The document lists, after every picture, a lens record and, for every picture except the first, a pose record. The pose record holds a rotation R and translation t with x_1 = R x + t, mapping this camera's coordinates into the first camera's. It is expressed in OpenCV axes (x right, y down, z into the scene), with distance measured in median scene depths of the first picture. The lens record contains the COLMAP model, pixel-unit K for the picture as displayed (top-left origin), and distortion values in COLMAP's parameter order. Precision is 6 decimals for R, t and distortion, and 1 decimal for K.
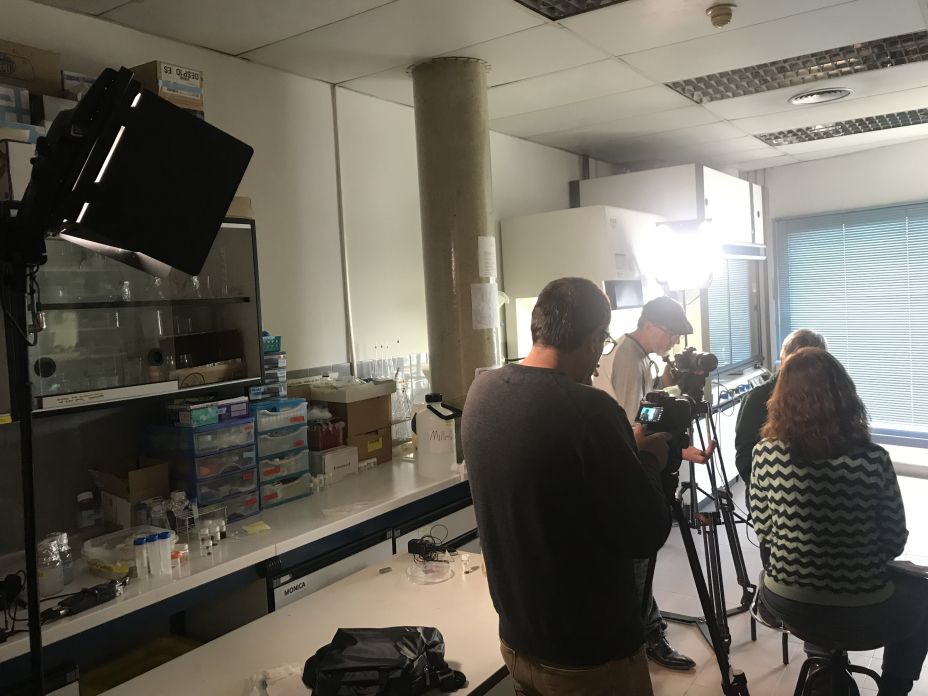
lens RADIAL K [[749.2, 0, 461.1], [0, 749.2, 338.3], [0, 0, 1]] dist [0.028661, -0.038307]
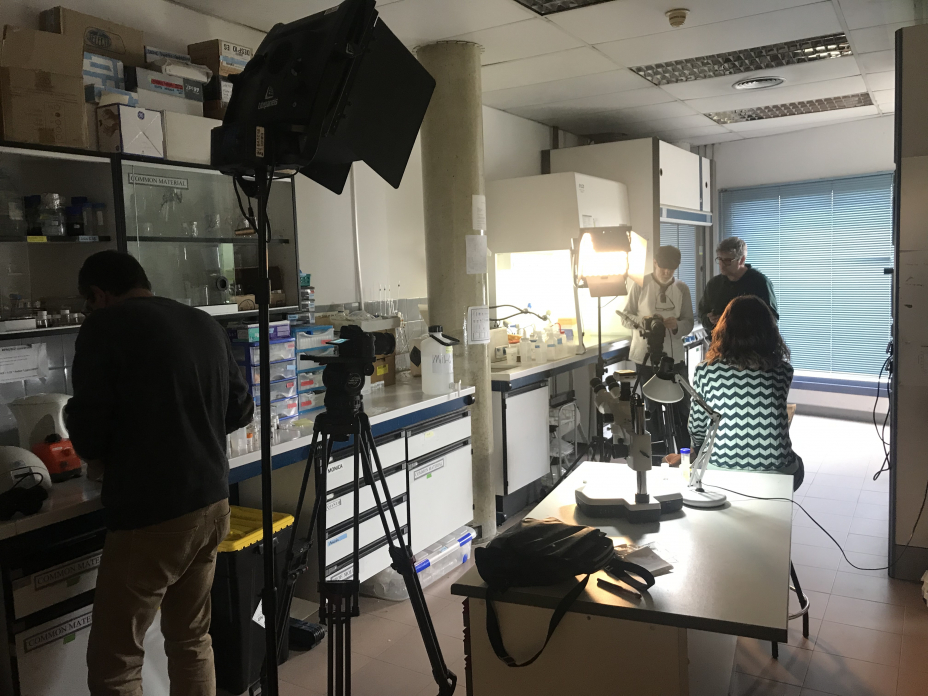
lens RADIAL K [[754.8, 0, 464.0], [0, 754.8, 348.0], [0, 0, 1]] dist [0.007315, -0.002693]
pose [[0.997792, 0.010792, 0.065529, -0.063761], [-0.014156, 0.998593, 0.051099, 0.043848], [-0.064885, -0.051914, 0.996541, -0.195059]]
